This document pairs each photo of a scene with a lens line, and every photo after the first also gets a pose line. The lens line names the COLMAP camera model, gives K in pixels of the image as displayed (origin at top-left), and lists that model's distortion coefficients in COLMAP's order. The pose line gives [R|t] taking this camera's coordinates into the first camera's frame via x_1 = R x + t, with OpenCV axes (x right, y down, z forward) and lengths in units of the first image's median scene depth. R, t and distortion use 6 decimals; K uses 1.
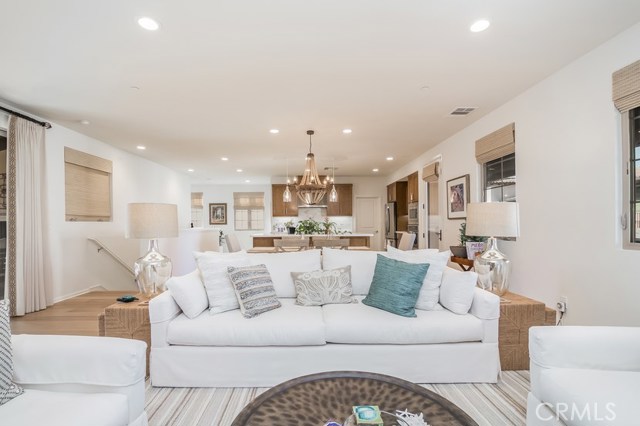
lens RADIAL K [[306.6, 0, 314.7], [0, 306.6, 221.3], [0, 0, 1]] dist [-0.010018, 0.000043]
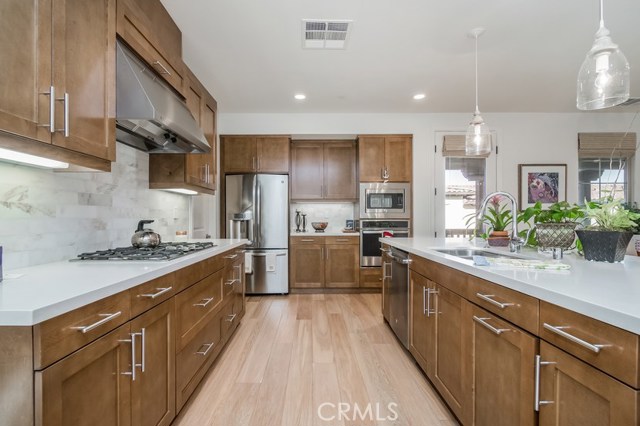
lens RADIAL K [[306.8, 0, 311.2], [0, 306.8, 218.4], [0, 0, 1]] dist [-0.001102, -0.000431]
pose [[0.016065, 0.004917, 0.999859, -0.419620], [-0.005143, 0.999975, -0.004835, 0.018956], [-0.999858, -0.005064, 0.016089, 1.665349]]
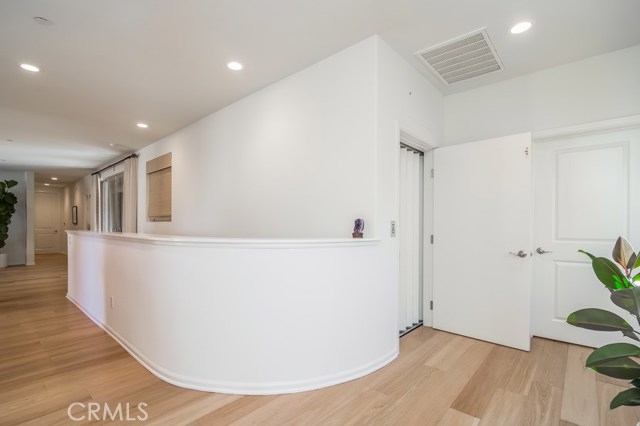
lens RADIAL K [[298.9, 0, 319.2], [0, 298.9, 228.3], [0, 0, 1]] dist [-0.014509, -0.000154]
pose [[-0.684469, 0.010341, -0.728968, -0.383968], [0.007873, 0.999946, 0.006792, 0.020951], [0.728999, -0.001090, -0.684514, 2.172853]]
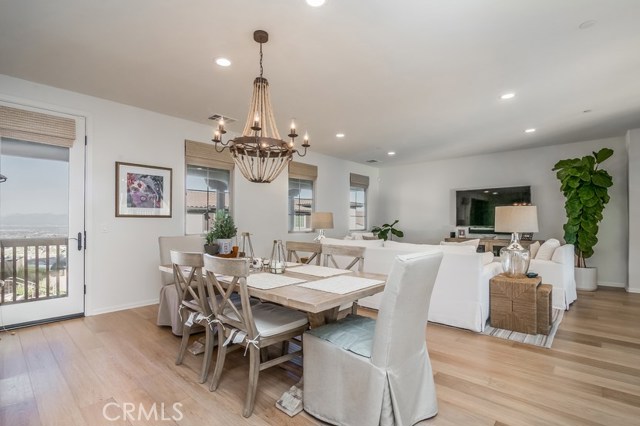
lens RADIAL K [[306.6, 0, 314.7], [0, 306.6, 221.3], [0, 0, 1]] dist [-0.010018, 0.000043]
pose [[-0.719718, 0.008064, 0.694220, -0.414831], [-0.002548, 0.999895, -0.014257, 0.014466], [-0.694262, -0.012030, -0.719622, 1.285356]]
